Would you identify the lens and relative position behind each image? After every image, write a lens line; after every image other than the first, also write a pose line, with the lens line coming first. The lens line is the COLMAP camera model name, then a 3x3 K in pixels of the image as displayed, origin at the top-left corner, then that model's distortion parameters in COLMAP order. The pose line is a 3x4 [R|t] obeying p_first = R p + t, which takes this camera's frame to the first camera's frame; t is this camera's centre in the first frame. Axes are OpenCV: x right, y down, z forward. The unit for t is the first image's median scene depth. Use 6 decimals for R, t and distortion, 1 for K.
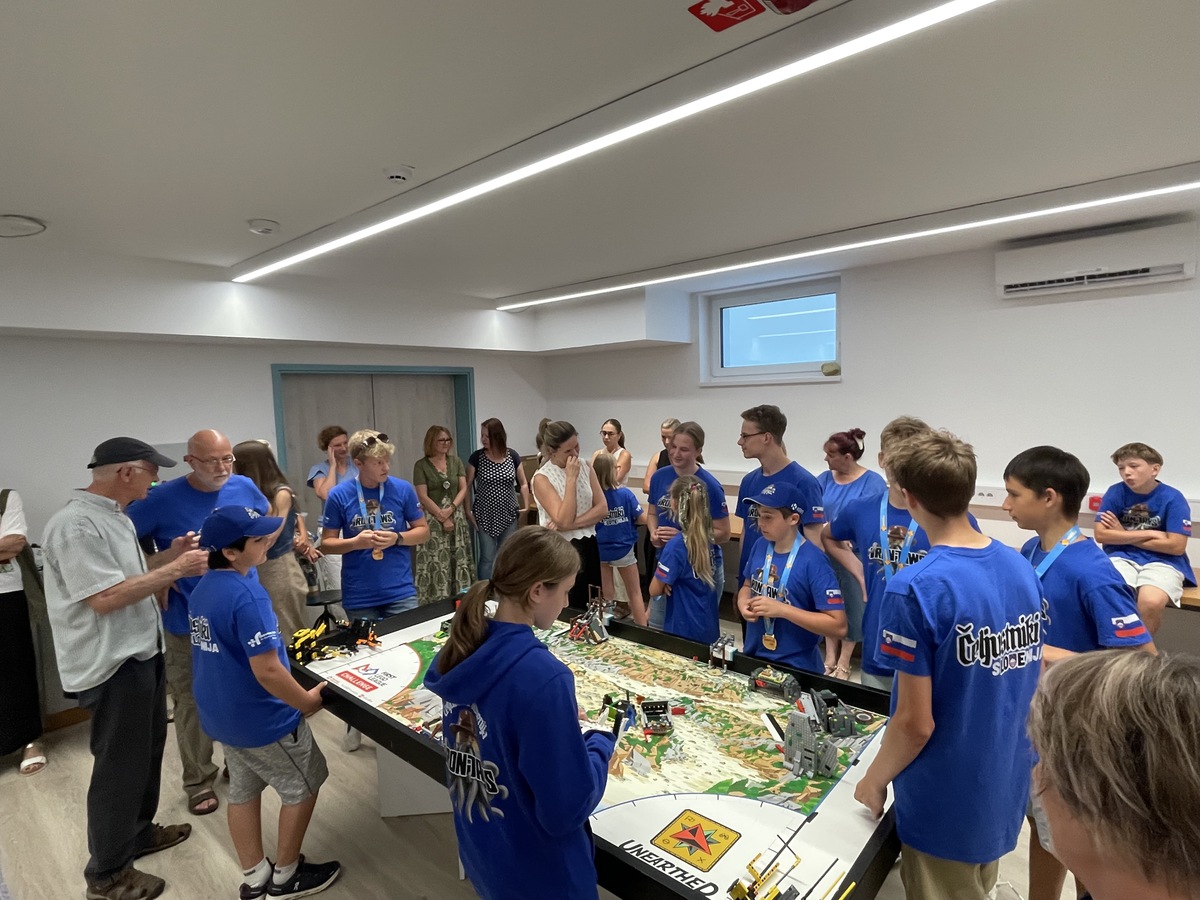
lens RADIAL K [[623.3, 0, 608.2], [0, 623.3, 446.3], [0, 0, 1]] dist [0.000564, 0.000013]
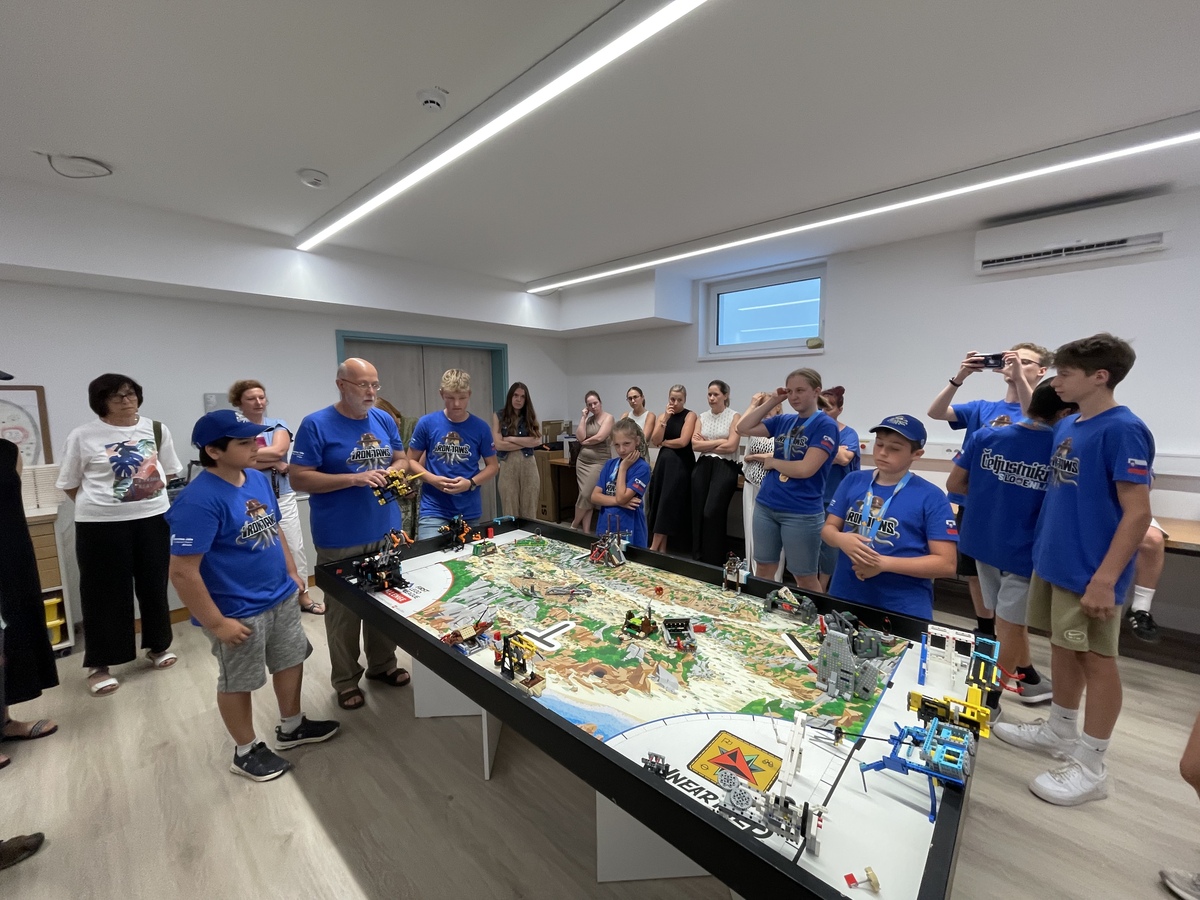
lens RADIAL K [[478.6, 0, 601.9], [0, 478.6, 447.1], [0, 0, 1]] dist [-0.000979, 0.000449]
pose [[0.999614, 0.019846, -0.019456, -0.034007], [-0.019163, 0.999215, 0.034674, 0.094060], [0.020129, -0.034288, 0.999209, 0.203468]]
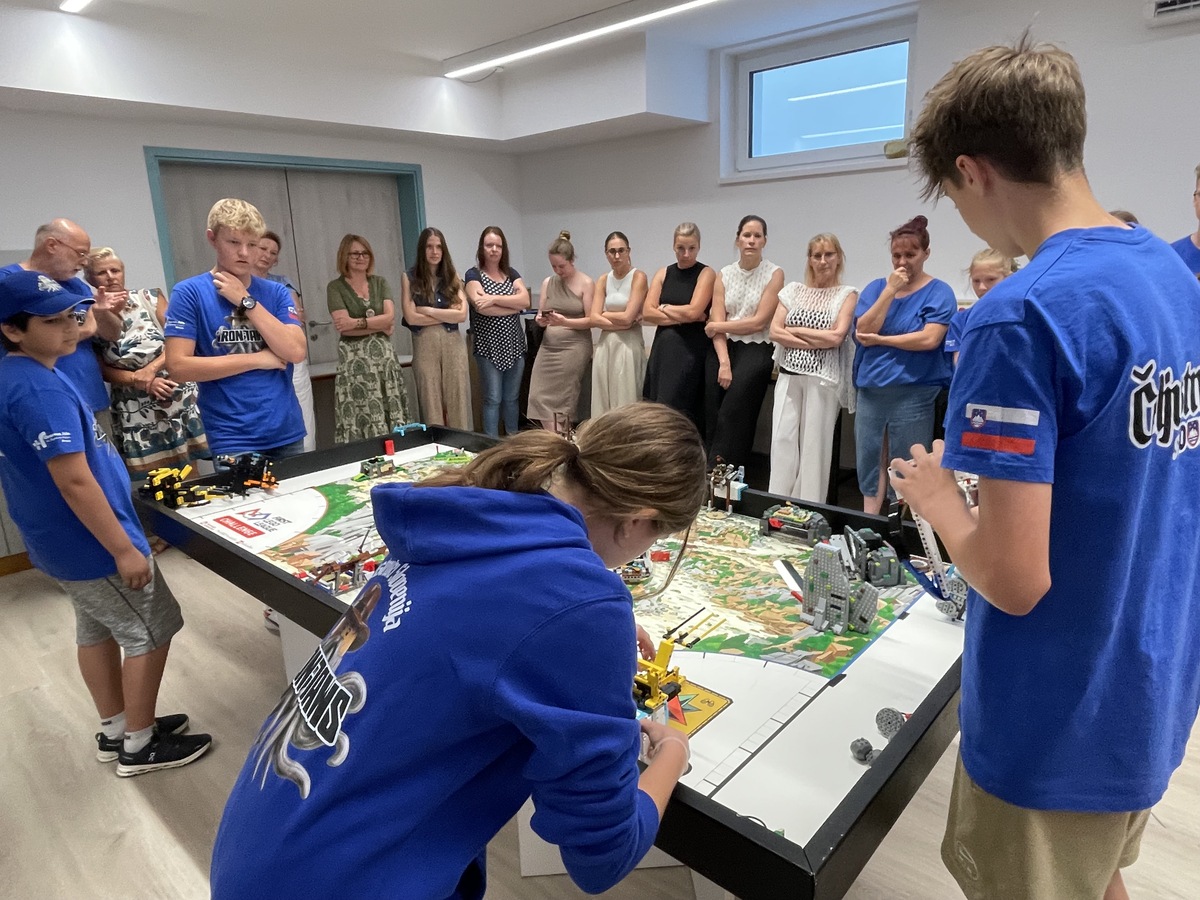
lens RADIAL K [[739.1, 0, 601.3], [0, 739.1, 439.4], [0, 0, 1]] dist [0.007625, -0.007970]
pose [[0.999784, -0.000855, -0.020773, 0.055496], [0.004420, 0.985059, 0.172159, 0.127083], [0.020316, -0.172213, 0.984850, 0.154428]]
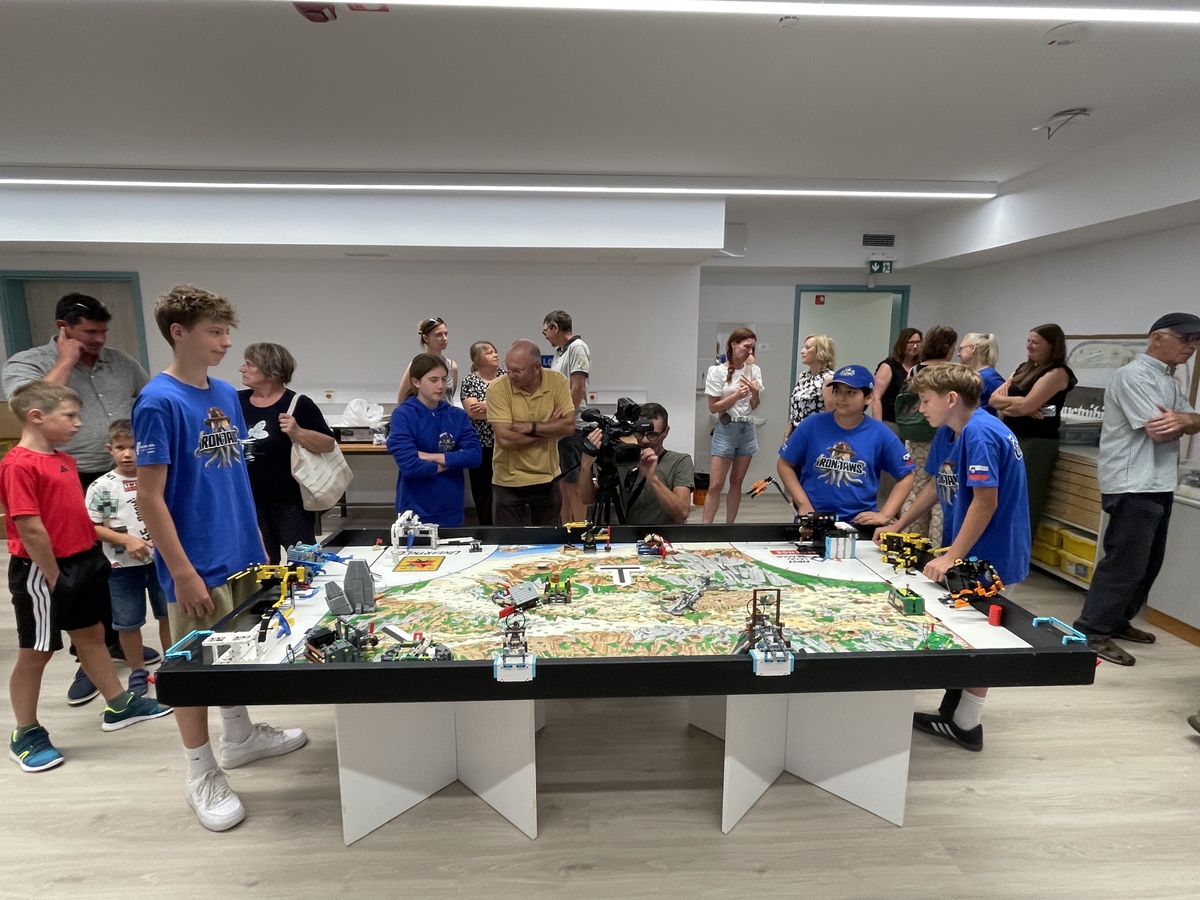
lens RADIAL K [[626.2, 0, 620.9], [0, 626.2, 452.1], [0, 0, 1]] dist [-0.006031, -0.000503]
pose [[-0.711612, 0.143951, -0.687668, 0.535843], [-0.039128, 0.969146, 0.243364, -0.031307], [0.701483, 0.200087, -0.684023, 1.544109]]
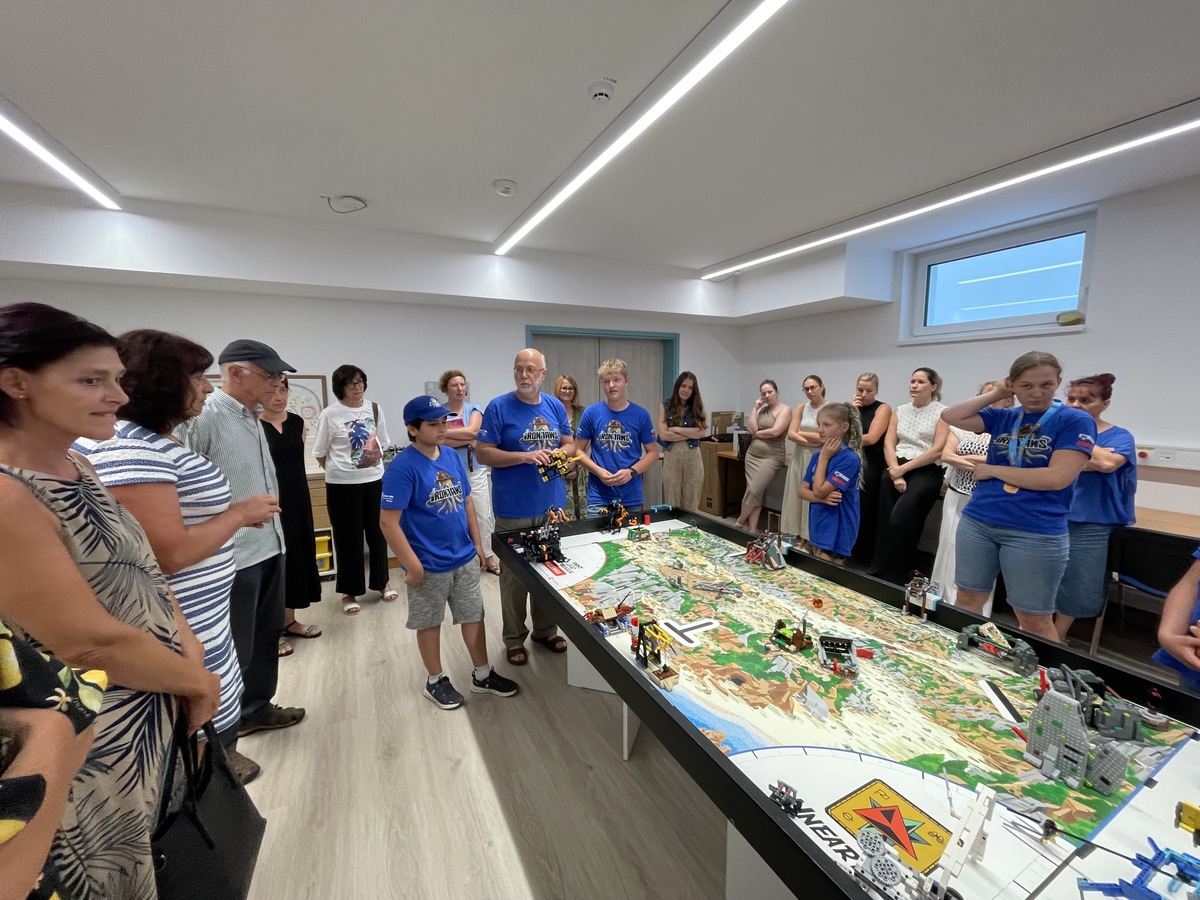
lens RADIAL K [[478.6, 0, 608.1], [0, 478.6, 446.9], [0, 0, 1]] dist [-0.000979, 0.000449]
pose [[0.930641, 0.067335, -0.359686, -0.000801], [-0.047258, 0.996809, 0.064335, 0.098626], [0.362870, -0.042875, 0.930853, 0.232034]]
